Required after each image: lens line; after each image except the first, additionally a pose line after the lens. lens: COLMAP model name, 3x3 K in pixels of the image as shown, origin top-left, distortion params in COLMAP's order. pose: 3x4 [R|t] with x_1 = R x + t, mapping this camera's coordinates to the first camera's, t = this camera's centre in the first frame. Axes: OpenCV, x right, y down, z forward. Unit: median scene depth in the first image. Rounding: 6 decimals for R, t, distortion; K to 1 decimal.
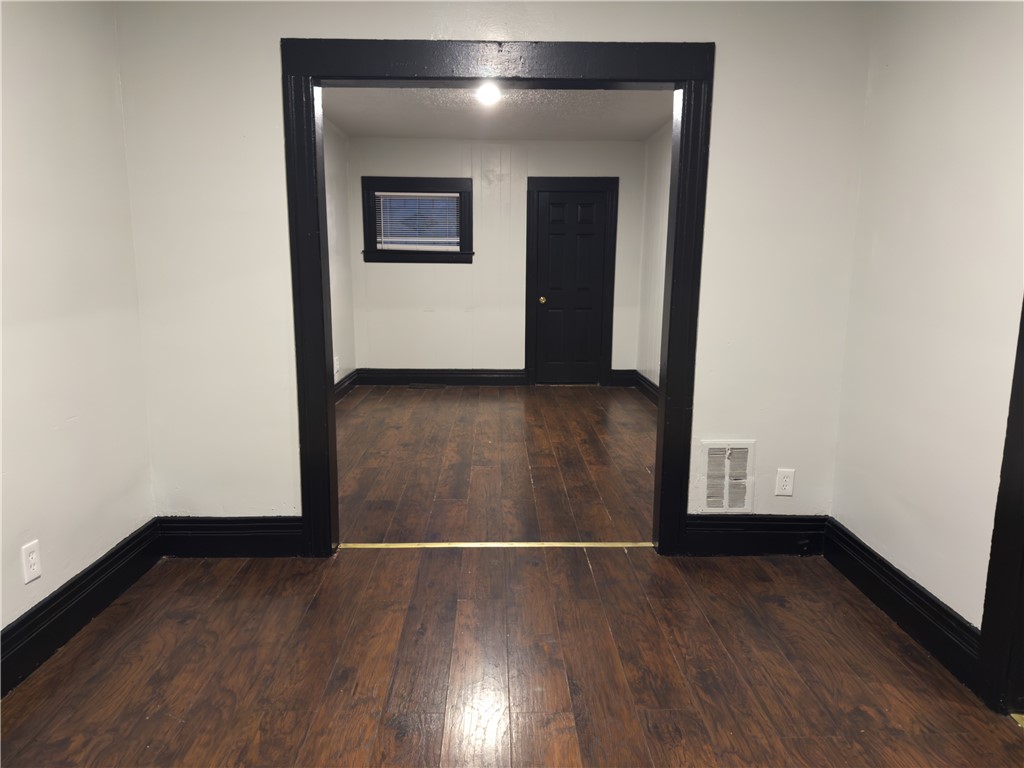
lens RADIAL K [[719.6, 0, 522.5], [0, 719.6, 399.9], [0, 0, 1]] dist [0.100538, -0.124836]
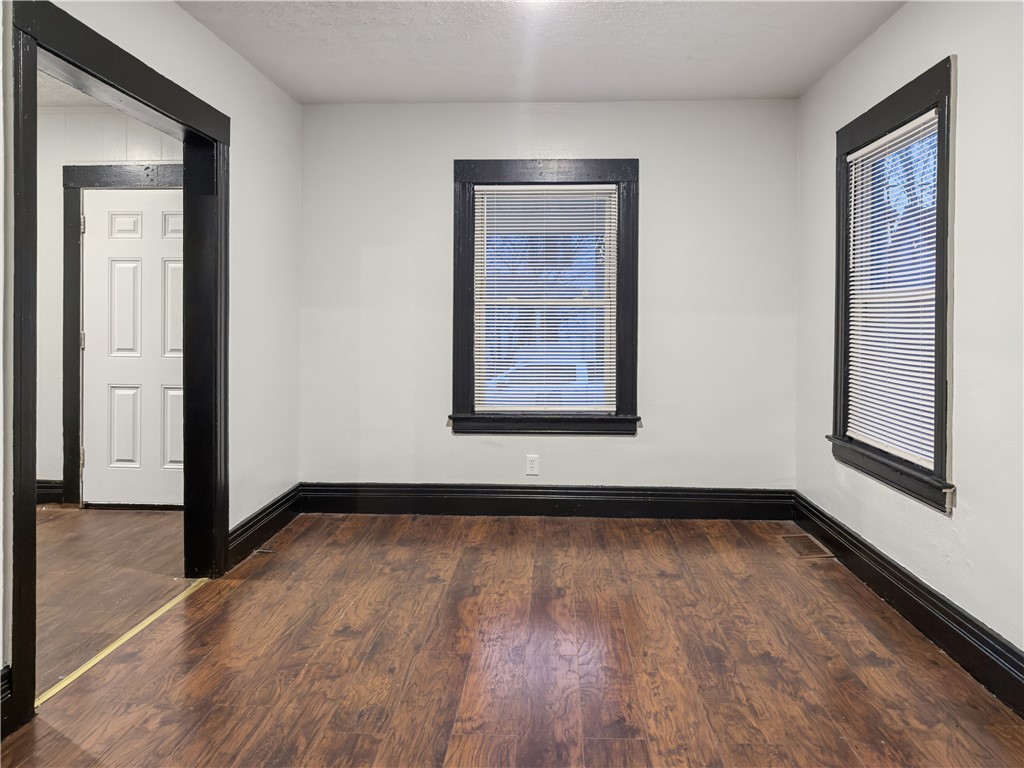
lens RADIAL K [[753.8, 0, 514.6], [0, 753.8, 345.2], [0, 0, 1]] dist [-0.005443, -0.002173]
pose [[-0.995767, -0.019511, 0.089824, -0.038878], [0.000691, 0.975595, 0.219578, -0.123731], [-0.091916, 0.218711, -0.971451, 0.761191]]
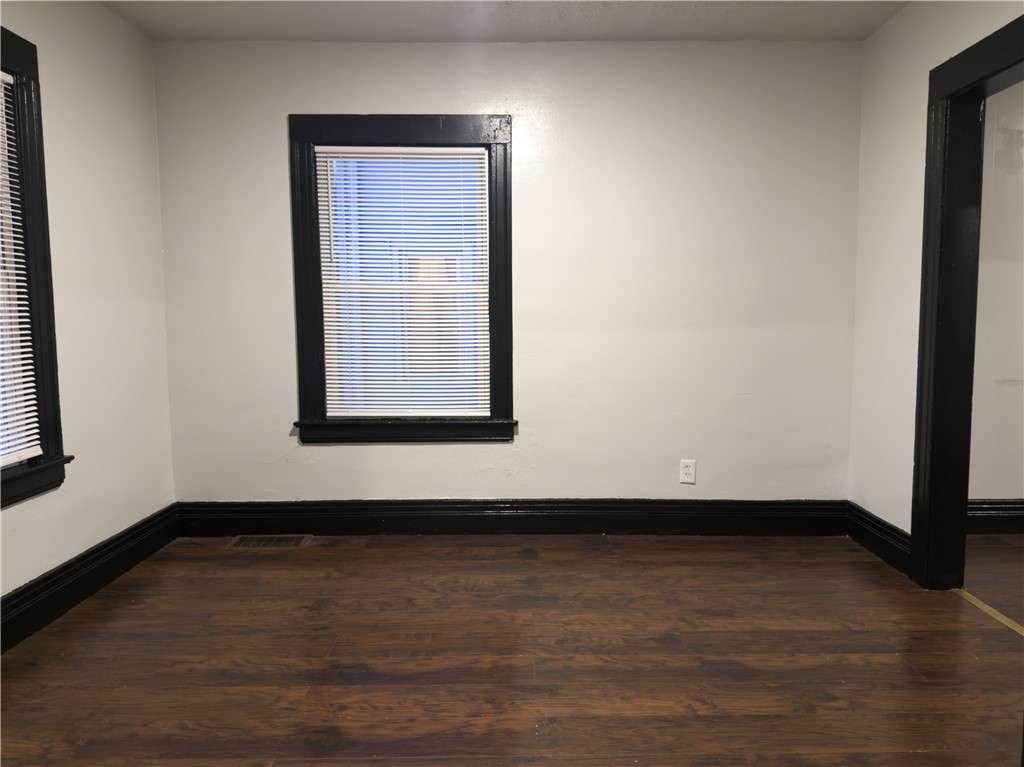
lens RADIAL K [[728.7, 0, 518.0], [0, 728.7, 383.7], [0, 0, 1]] dist [0.148271, -0.252125]
pose [[-0.029817, 0.086260, -0.995826, 0.428957], [-0.182082, 0.979131, 0.090265, -0.022930], [0.982831, 0.184013, -0.013488, 0.270686]]
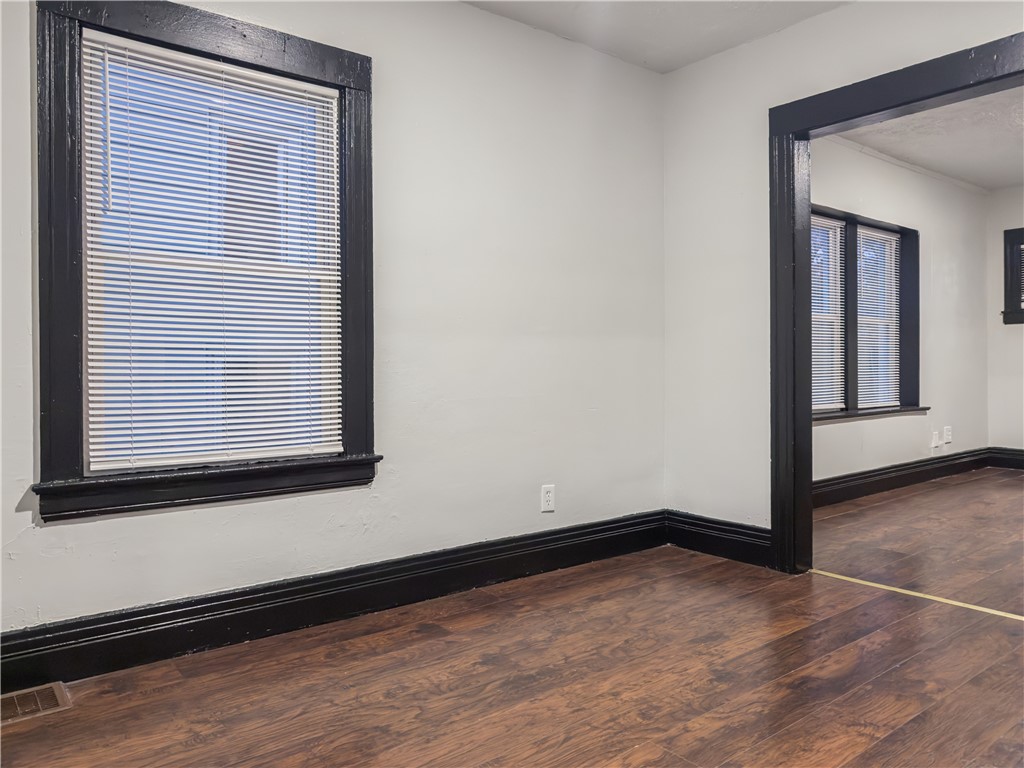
lens RADIAL K [[769.8, 0, 515.2], [0, 769.8, 365.7], [0, 0, 1]] dist [-0.028684, 0.036551]
pose [[0.607642, -0.007376, -0.794177, 0.220059], [-0.138654, 0.983615, -0.115223, 0.064950], [0.782014, 0.180130, 0.596663, -0.001448]]
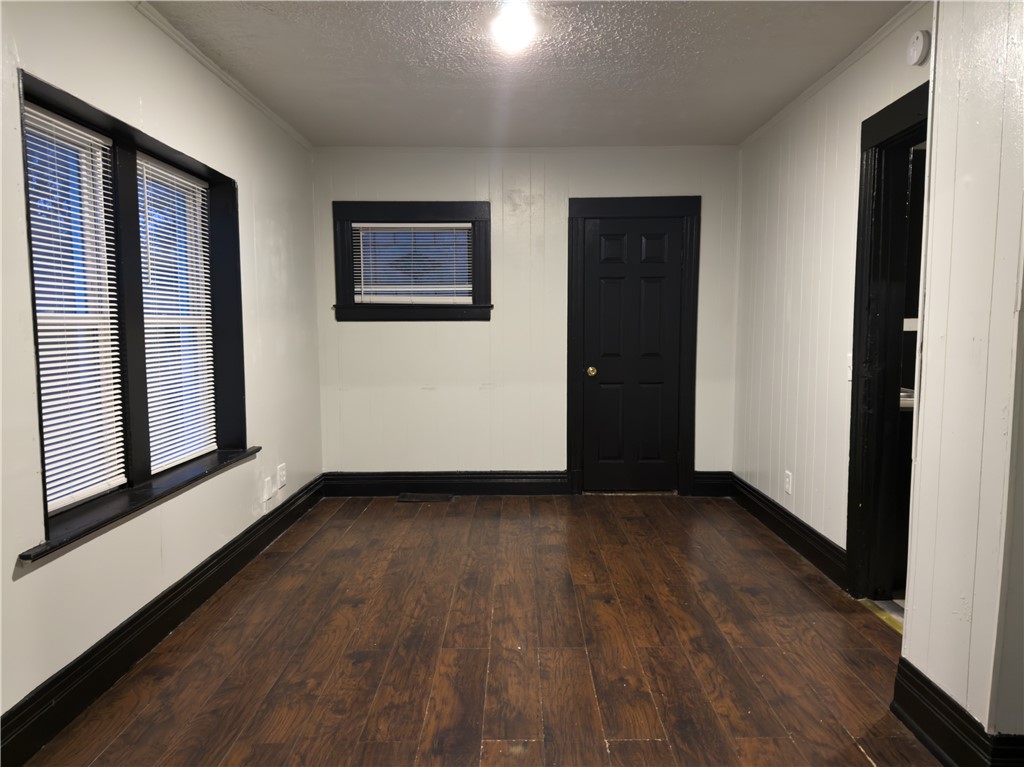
lens RADIAL K [[728.7, 0, 518.0], [0, 728.7, 383.7], [0, 0, 1]] dist [0.148271, -0.252125]
pose [[0.999231, -0.009363, -0.038082, -0.023278], [0.005319, 0.994464, -0.104939, -0.076972], [0.038853, 0.104656, 0.993749, 0.435201]]
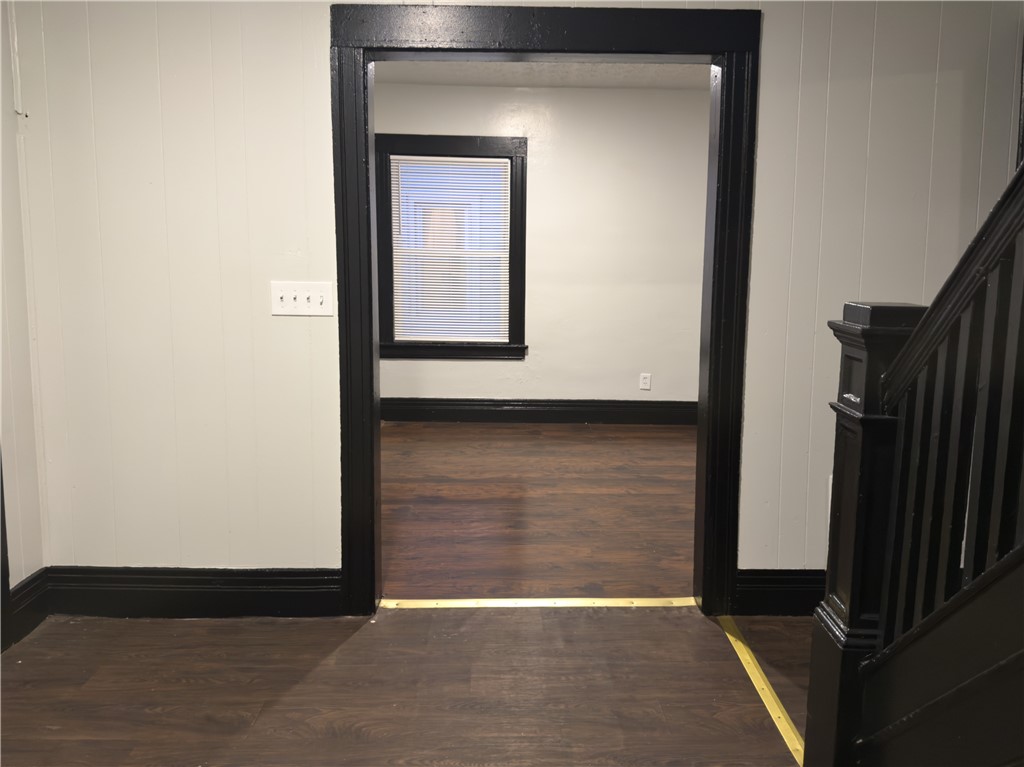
lens RADIAL K [[774.1, 0, 507.2], [0, 774.1, 350.7], [0, 0, 1]] dist [0.084507, -0.153609]
pose [[-0.026614, 0.112521, -0.993293, 0.825080], [-0.195335, 0.973905, 0.115558, -0.037557], [0.980375, 0.197100, -0.003940, 0.244224]]
